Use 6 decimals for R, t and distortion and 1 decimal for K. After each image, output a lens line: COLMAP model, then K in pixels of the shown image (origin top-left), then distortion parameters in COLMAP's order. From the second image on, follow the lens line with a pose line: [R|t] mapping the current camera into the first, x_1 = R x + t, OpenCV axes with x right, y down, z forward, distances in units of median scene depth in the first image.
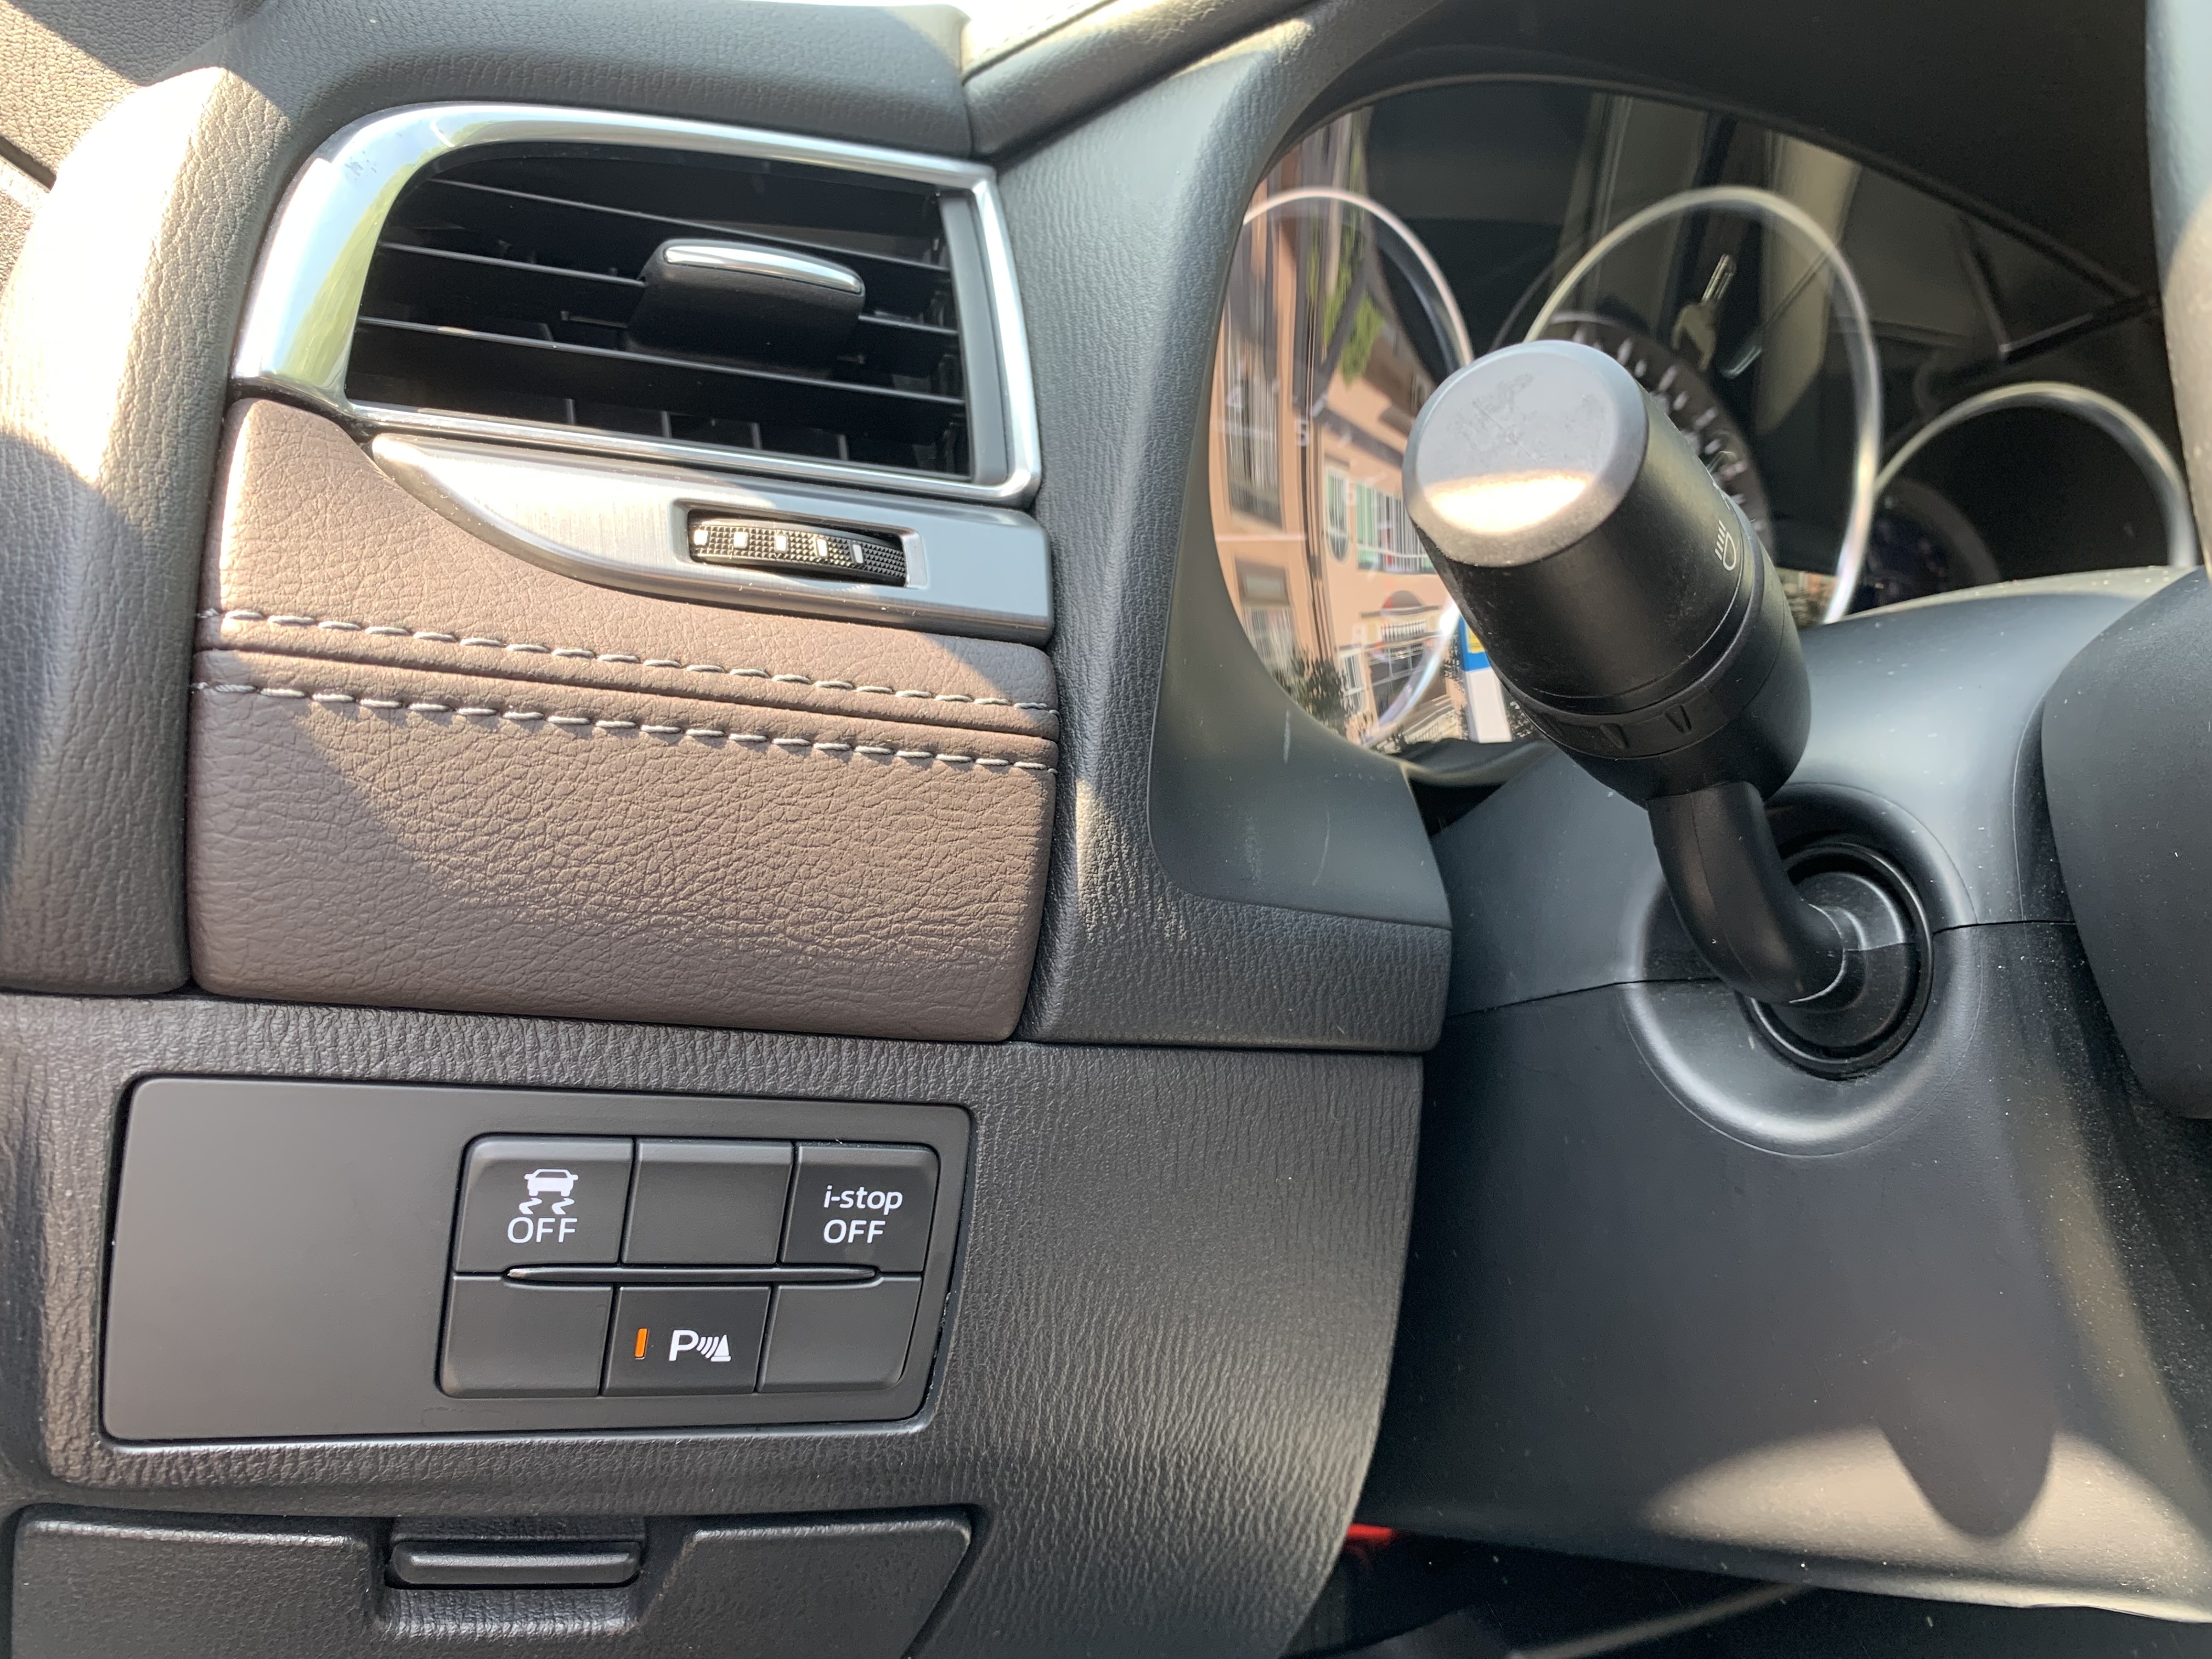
lens RADIAL K [[1699.8, 0, 1106.0], [0, 1699.8, 829.5], [0, 0, 1]] dist [0.076273, -0.229362]
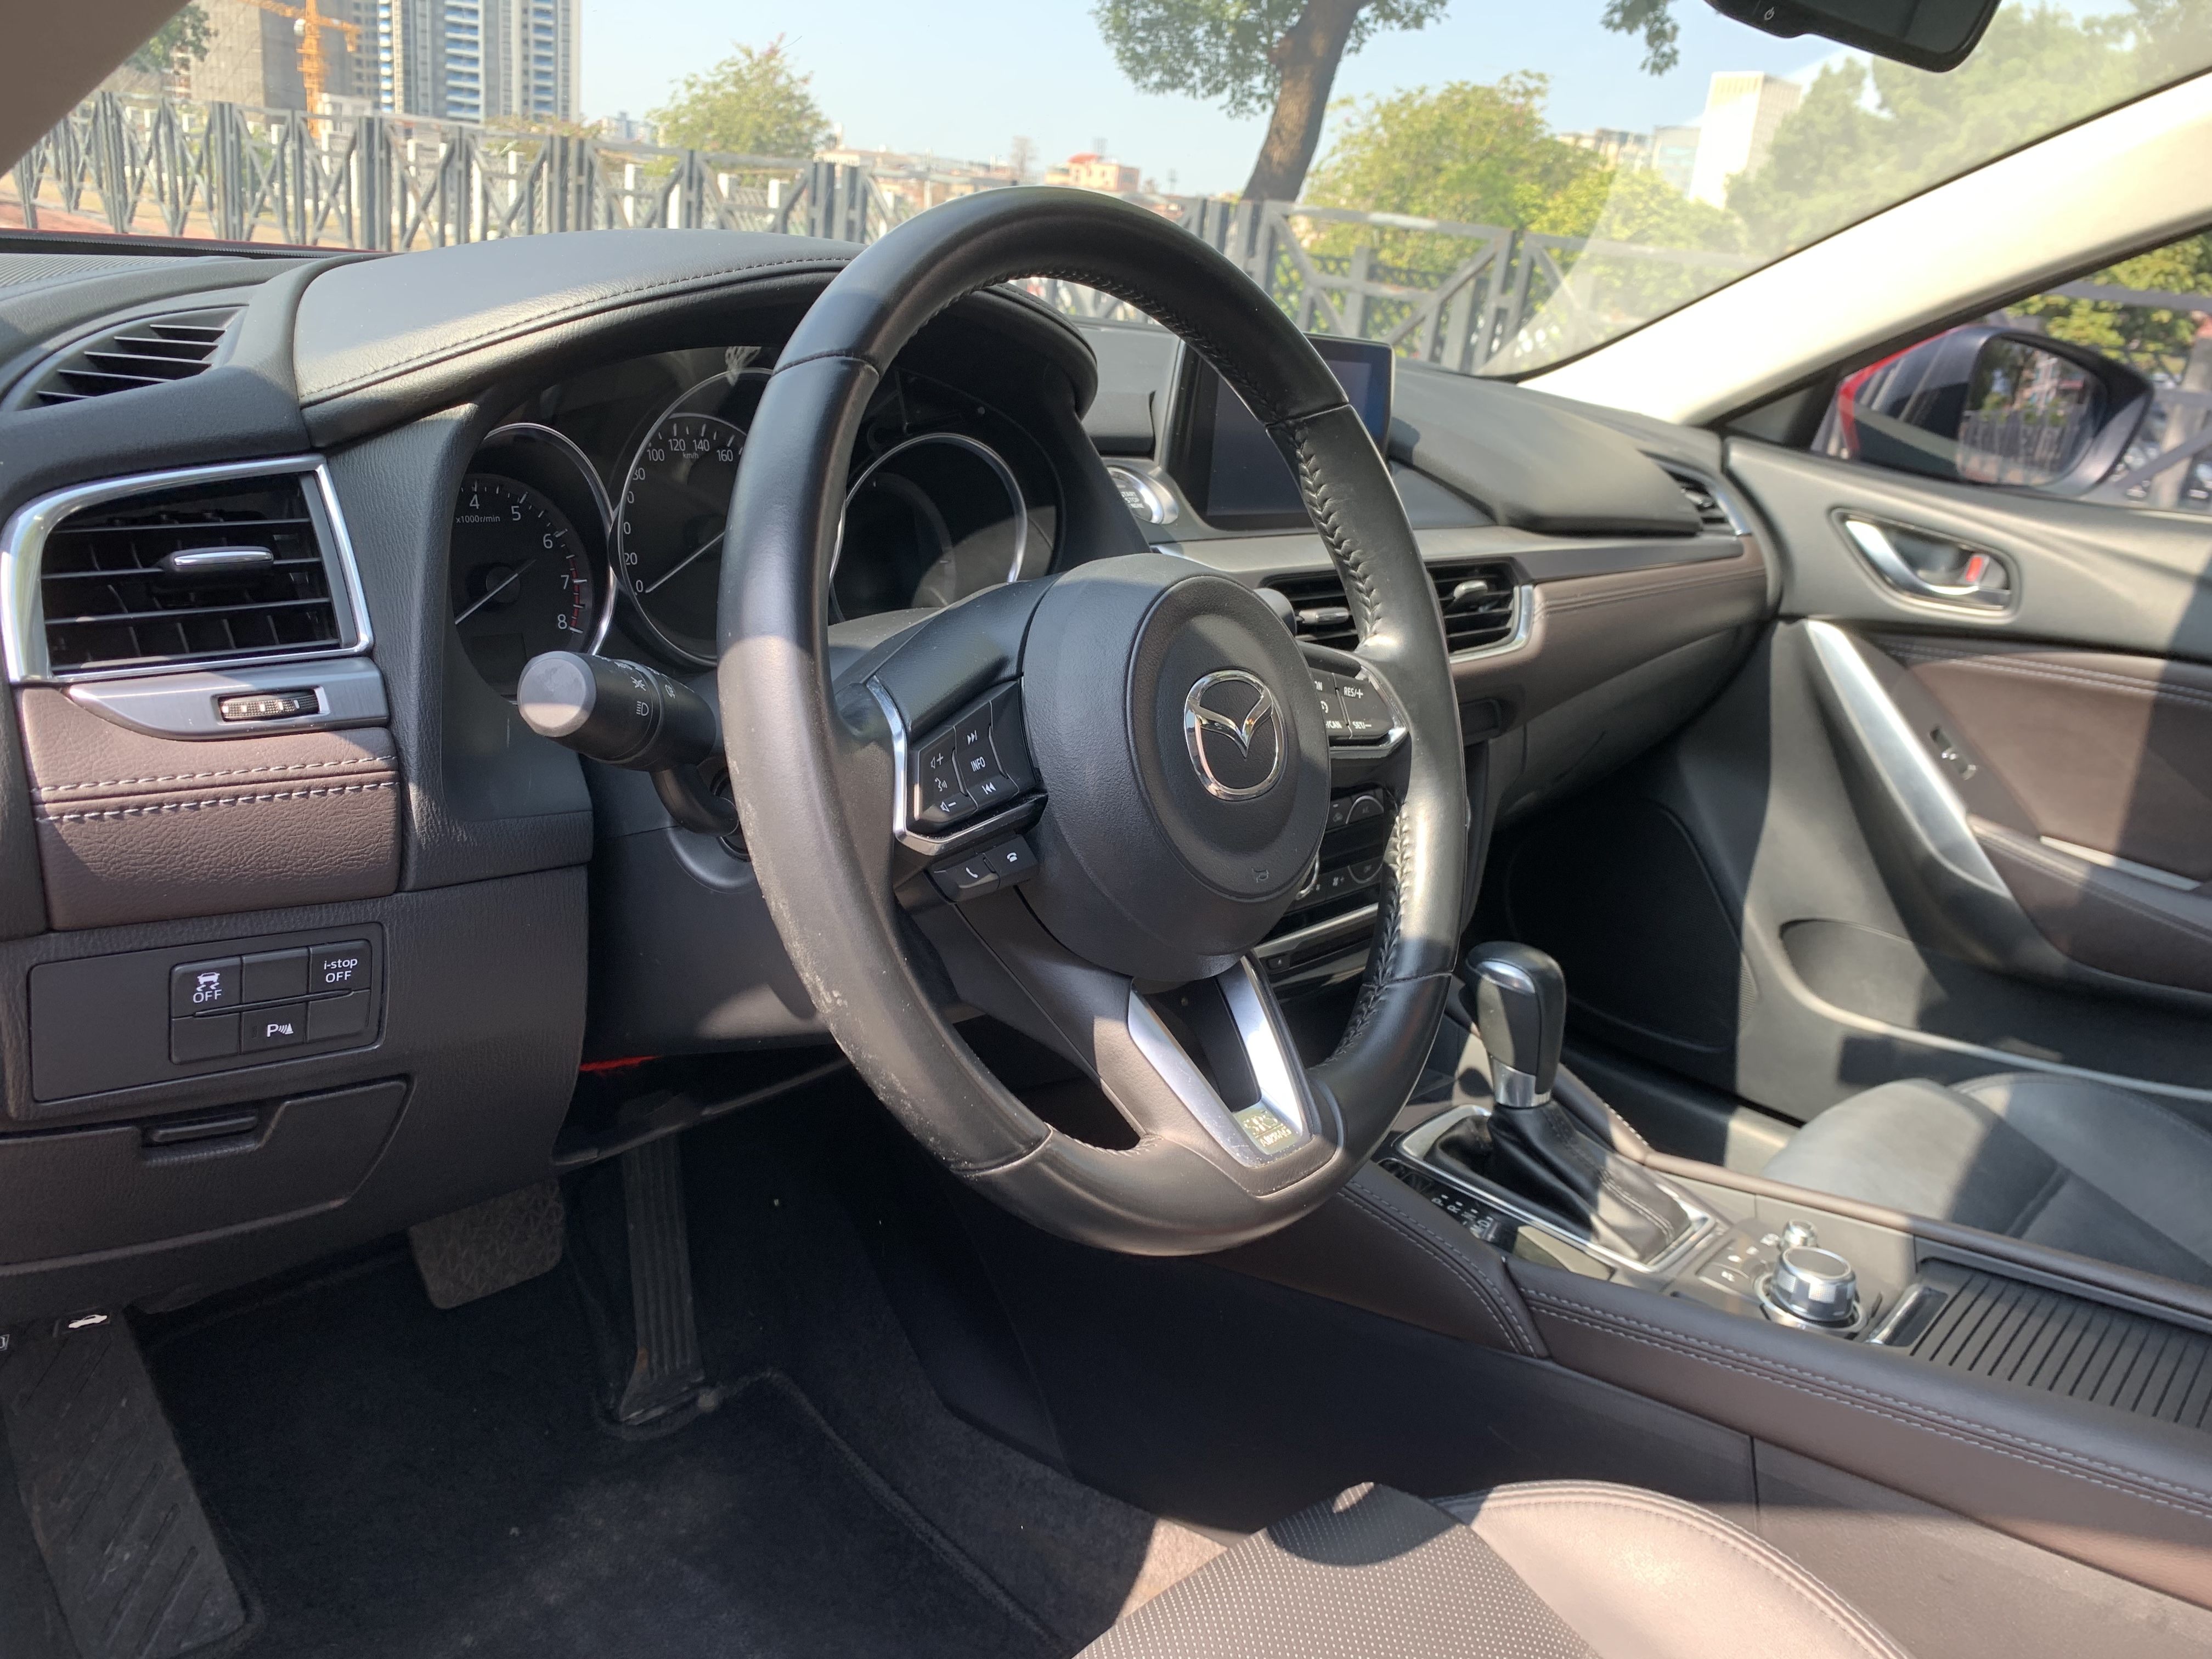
lens RADIAL K [[1710.9, 0, 1106.0], [0, 1710.9, 829.5], [0, 0, 1]] dist [0.007460, 0.007654]
pose [[0.938001, -0.120423, 0.325043, 0.115695], [0.041959, 0.970265, 0.238382, -0.521420], [-0.344084, -0.209964, 0.915162, -1.627566]]
